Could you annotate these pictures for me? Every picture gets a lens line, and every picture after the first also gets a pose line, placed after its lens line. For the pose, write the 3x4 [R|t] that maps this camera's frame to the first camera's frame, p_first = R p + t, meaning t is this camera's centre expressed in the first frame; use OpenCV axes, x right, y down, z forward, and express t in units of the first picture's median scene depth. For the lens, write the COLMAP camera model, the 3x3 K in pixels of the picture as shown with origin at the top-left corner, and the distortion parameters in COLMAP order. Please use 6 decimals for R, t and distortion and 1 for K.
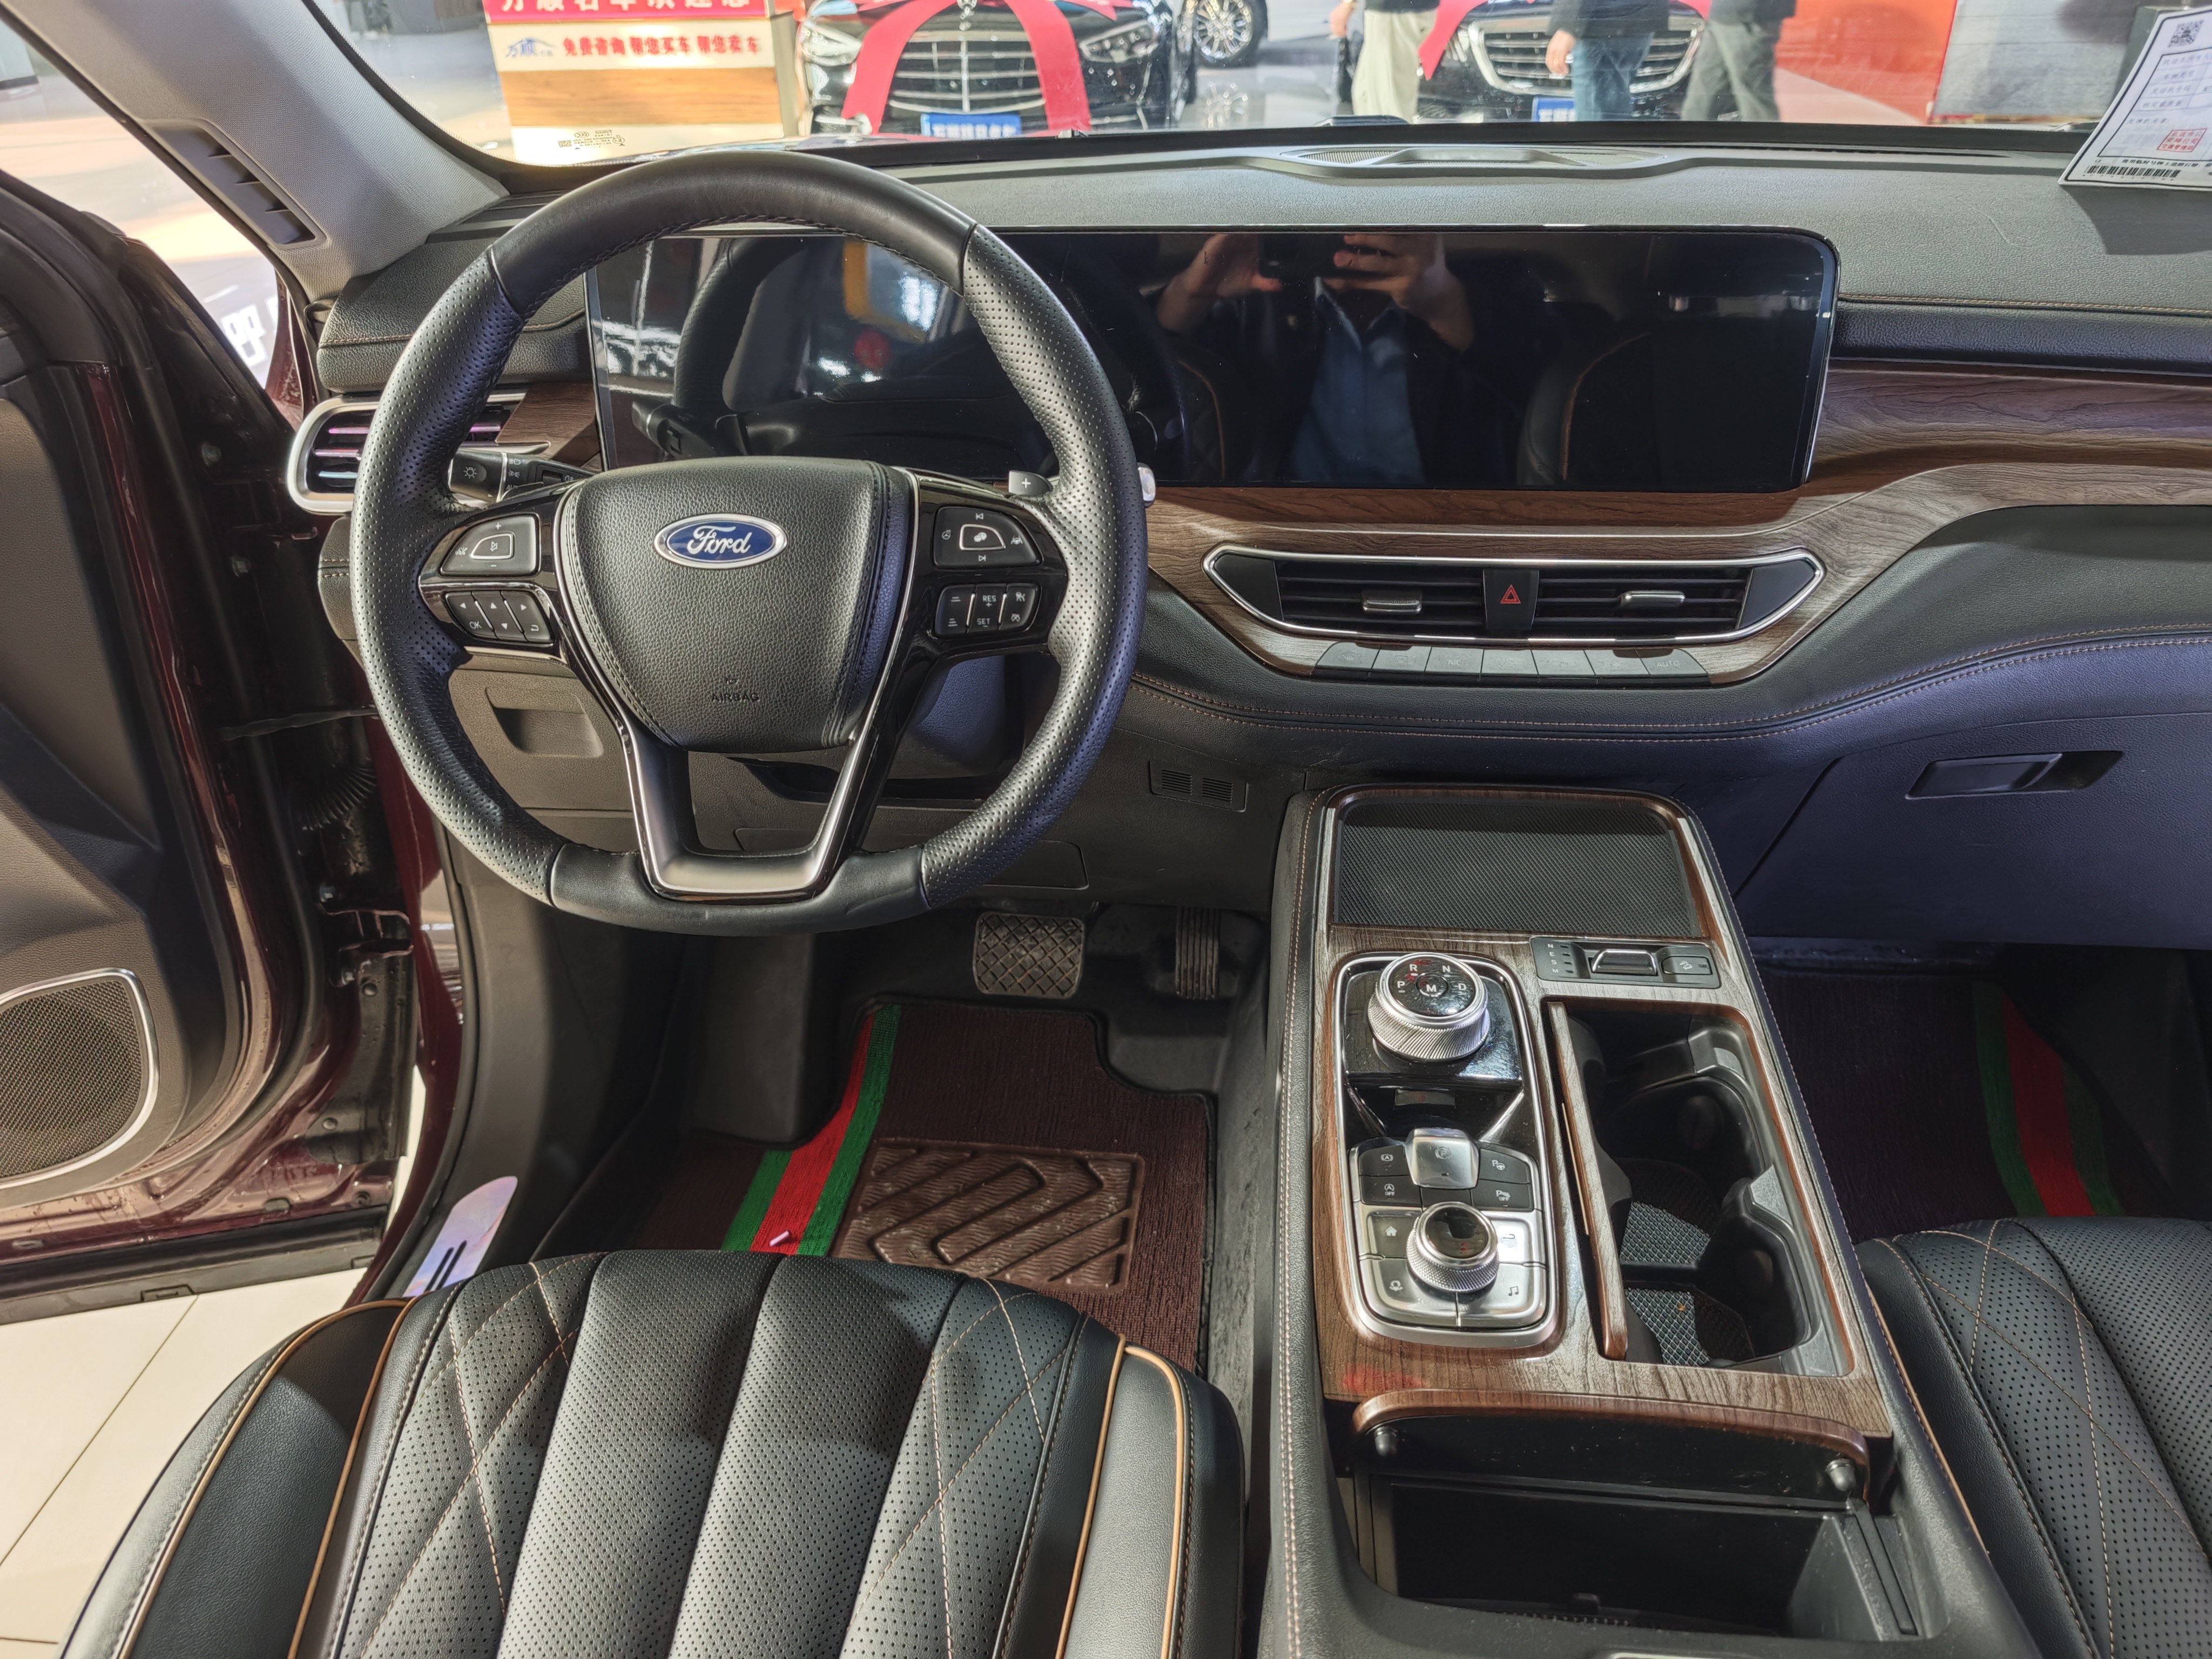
lens RADIAL K [[1497.6, 0, 1167.7], [0, 1497.6, 828.6], [0, 0, 1]] dist [0.008517, -0.024479]
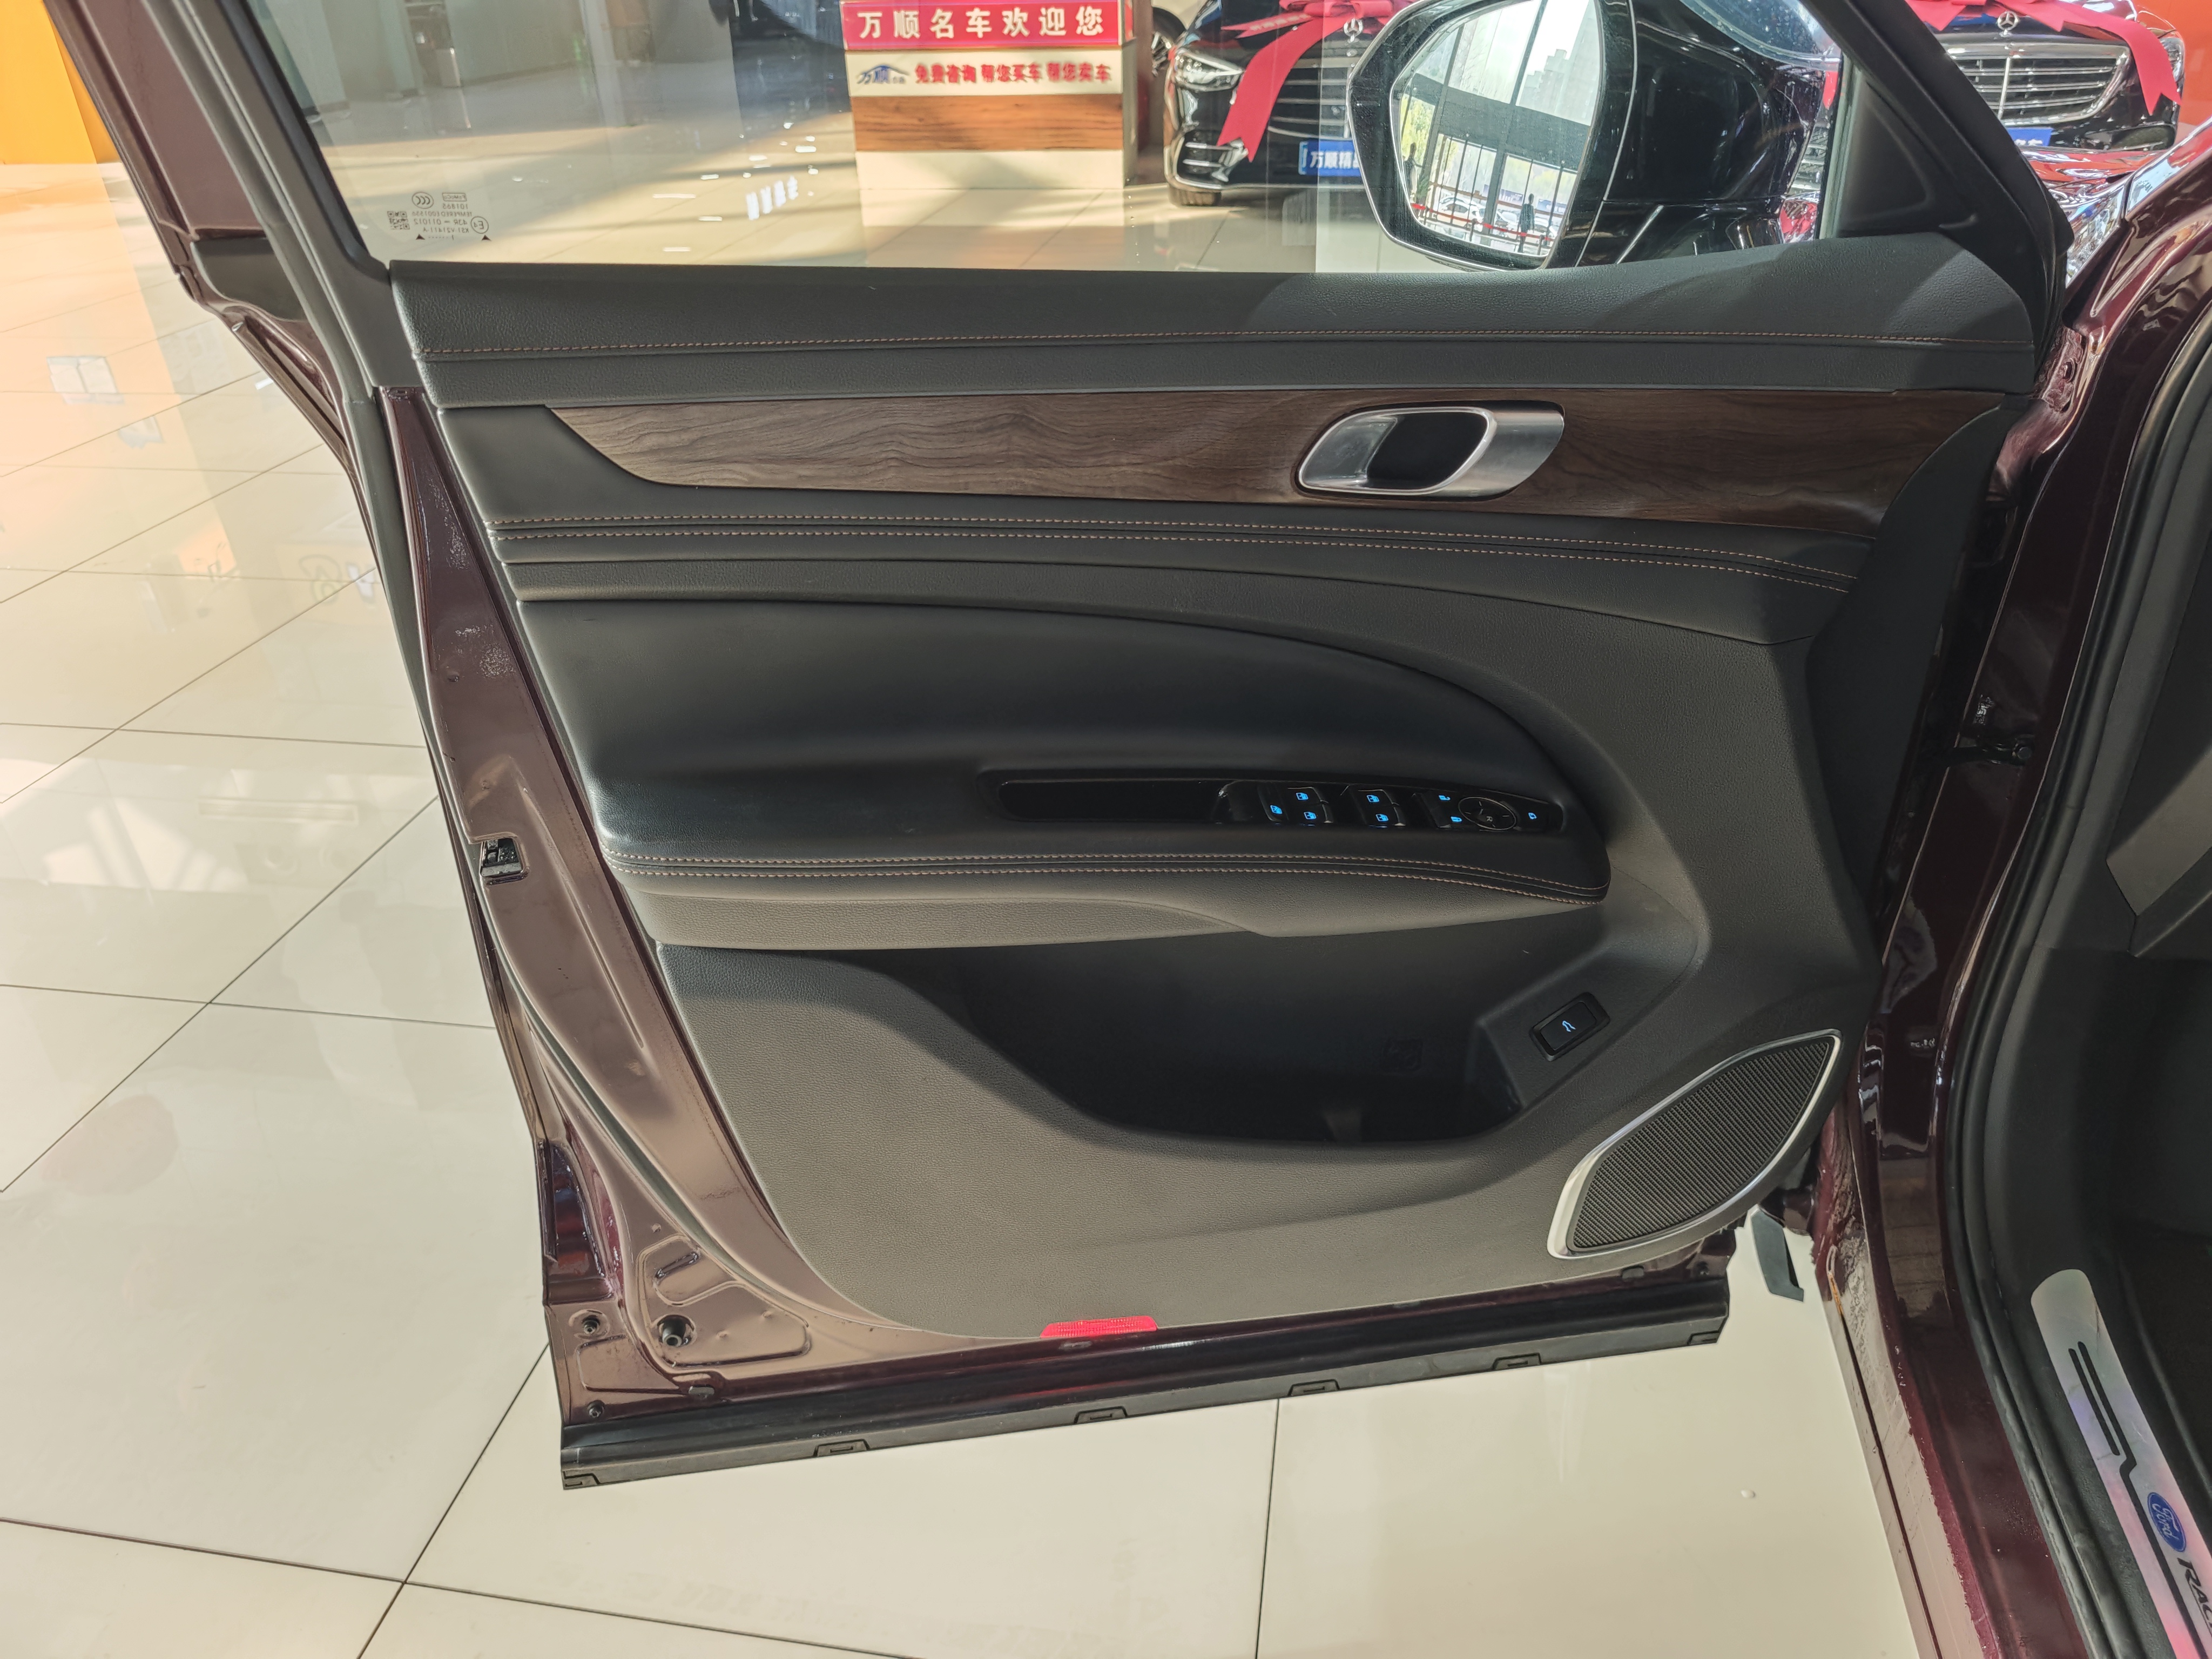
lens RADIAL K [[1497.6, 0, 1121.0], [0, 1497.6, 818.4], [0, 0, 1]] dist [0.008517, -0.024479]
pose [[0.996292, 0.036690, -0.077821, -0.906420], [-0.038428, 0.999042, -0.020952, -0.001161], [0.076978, 0.023865, 0.996747, 0.035002]]
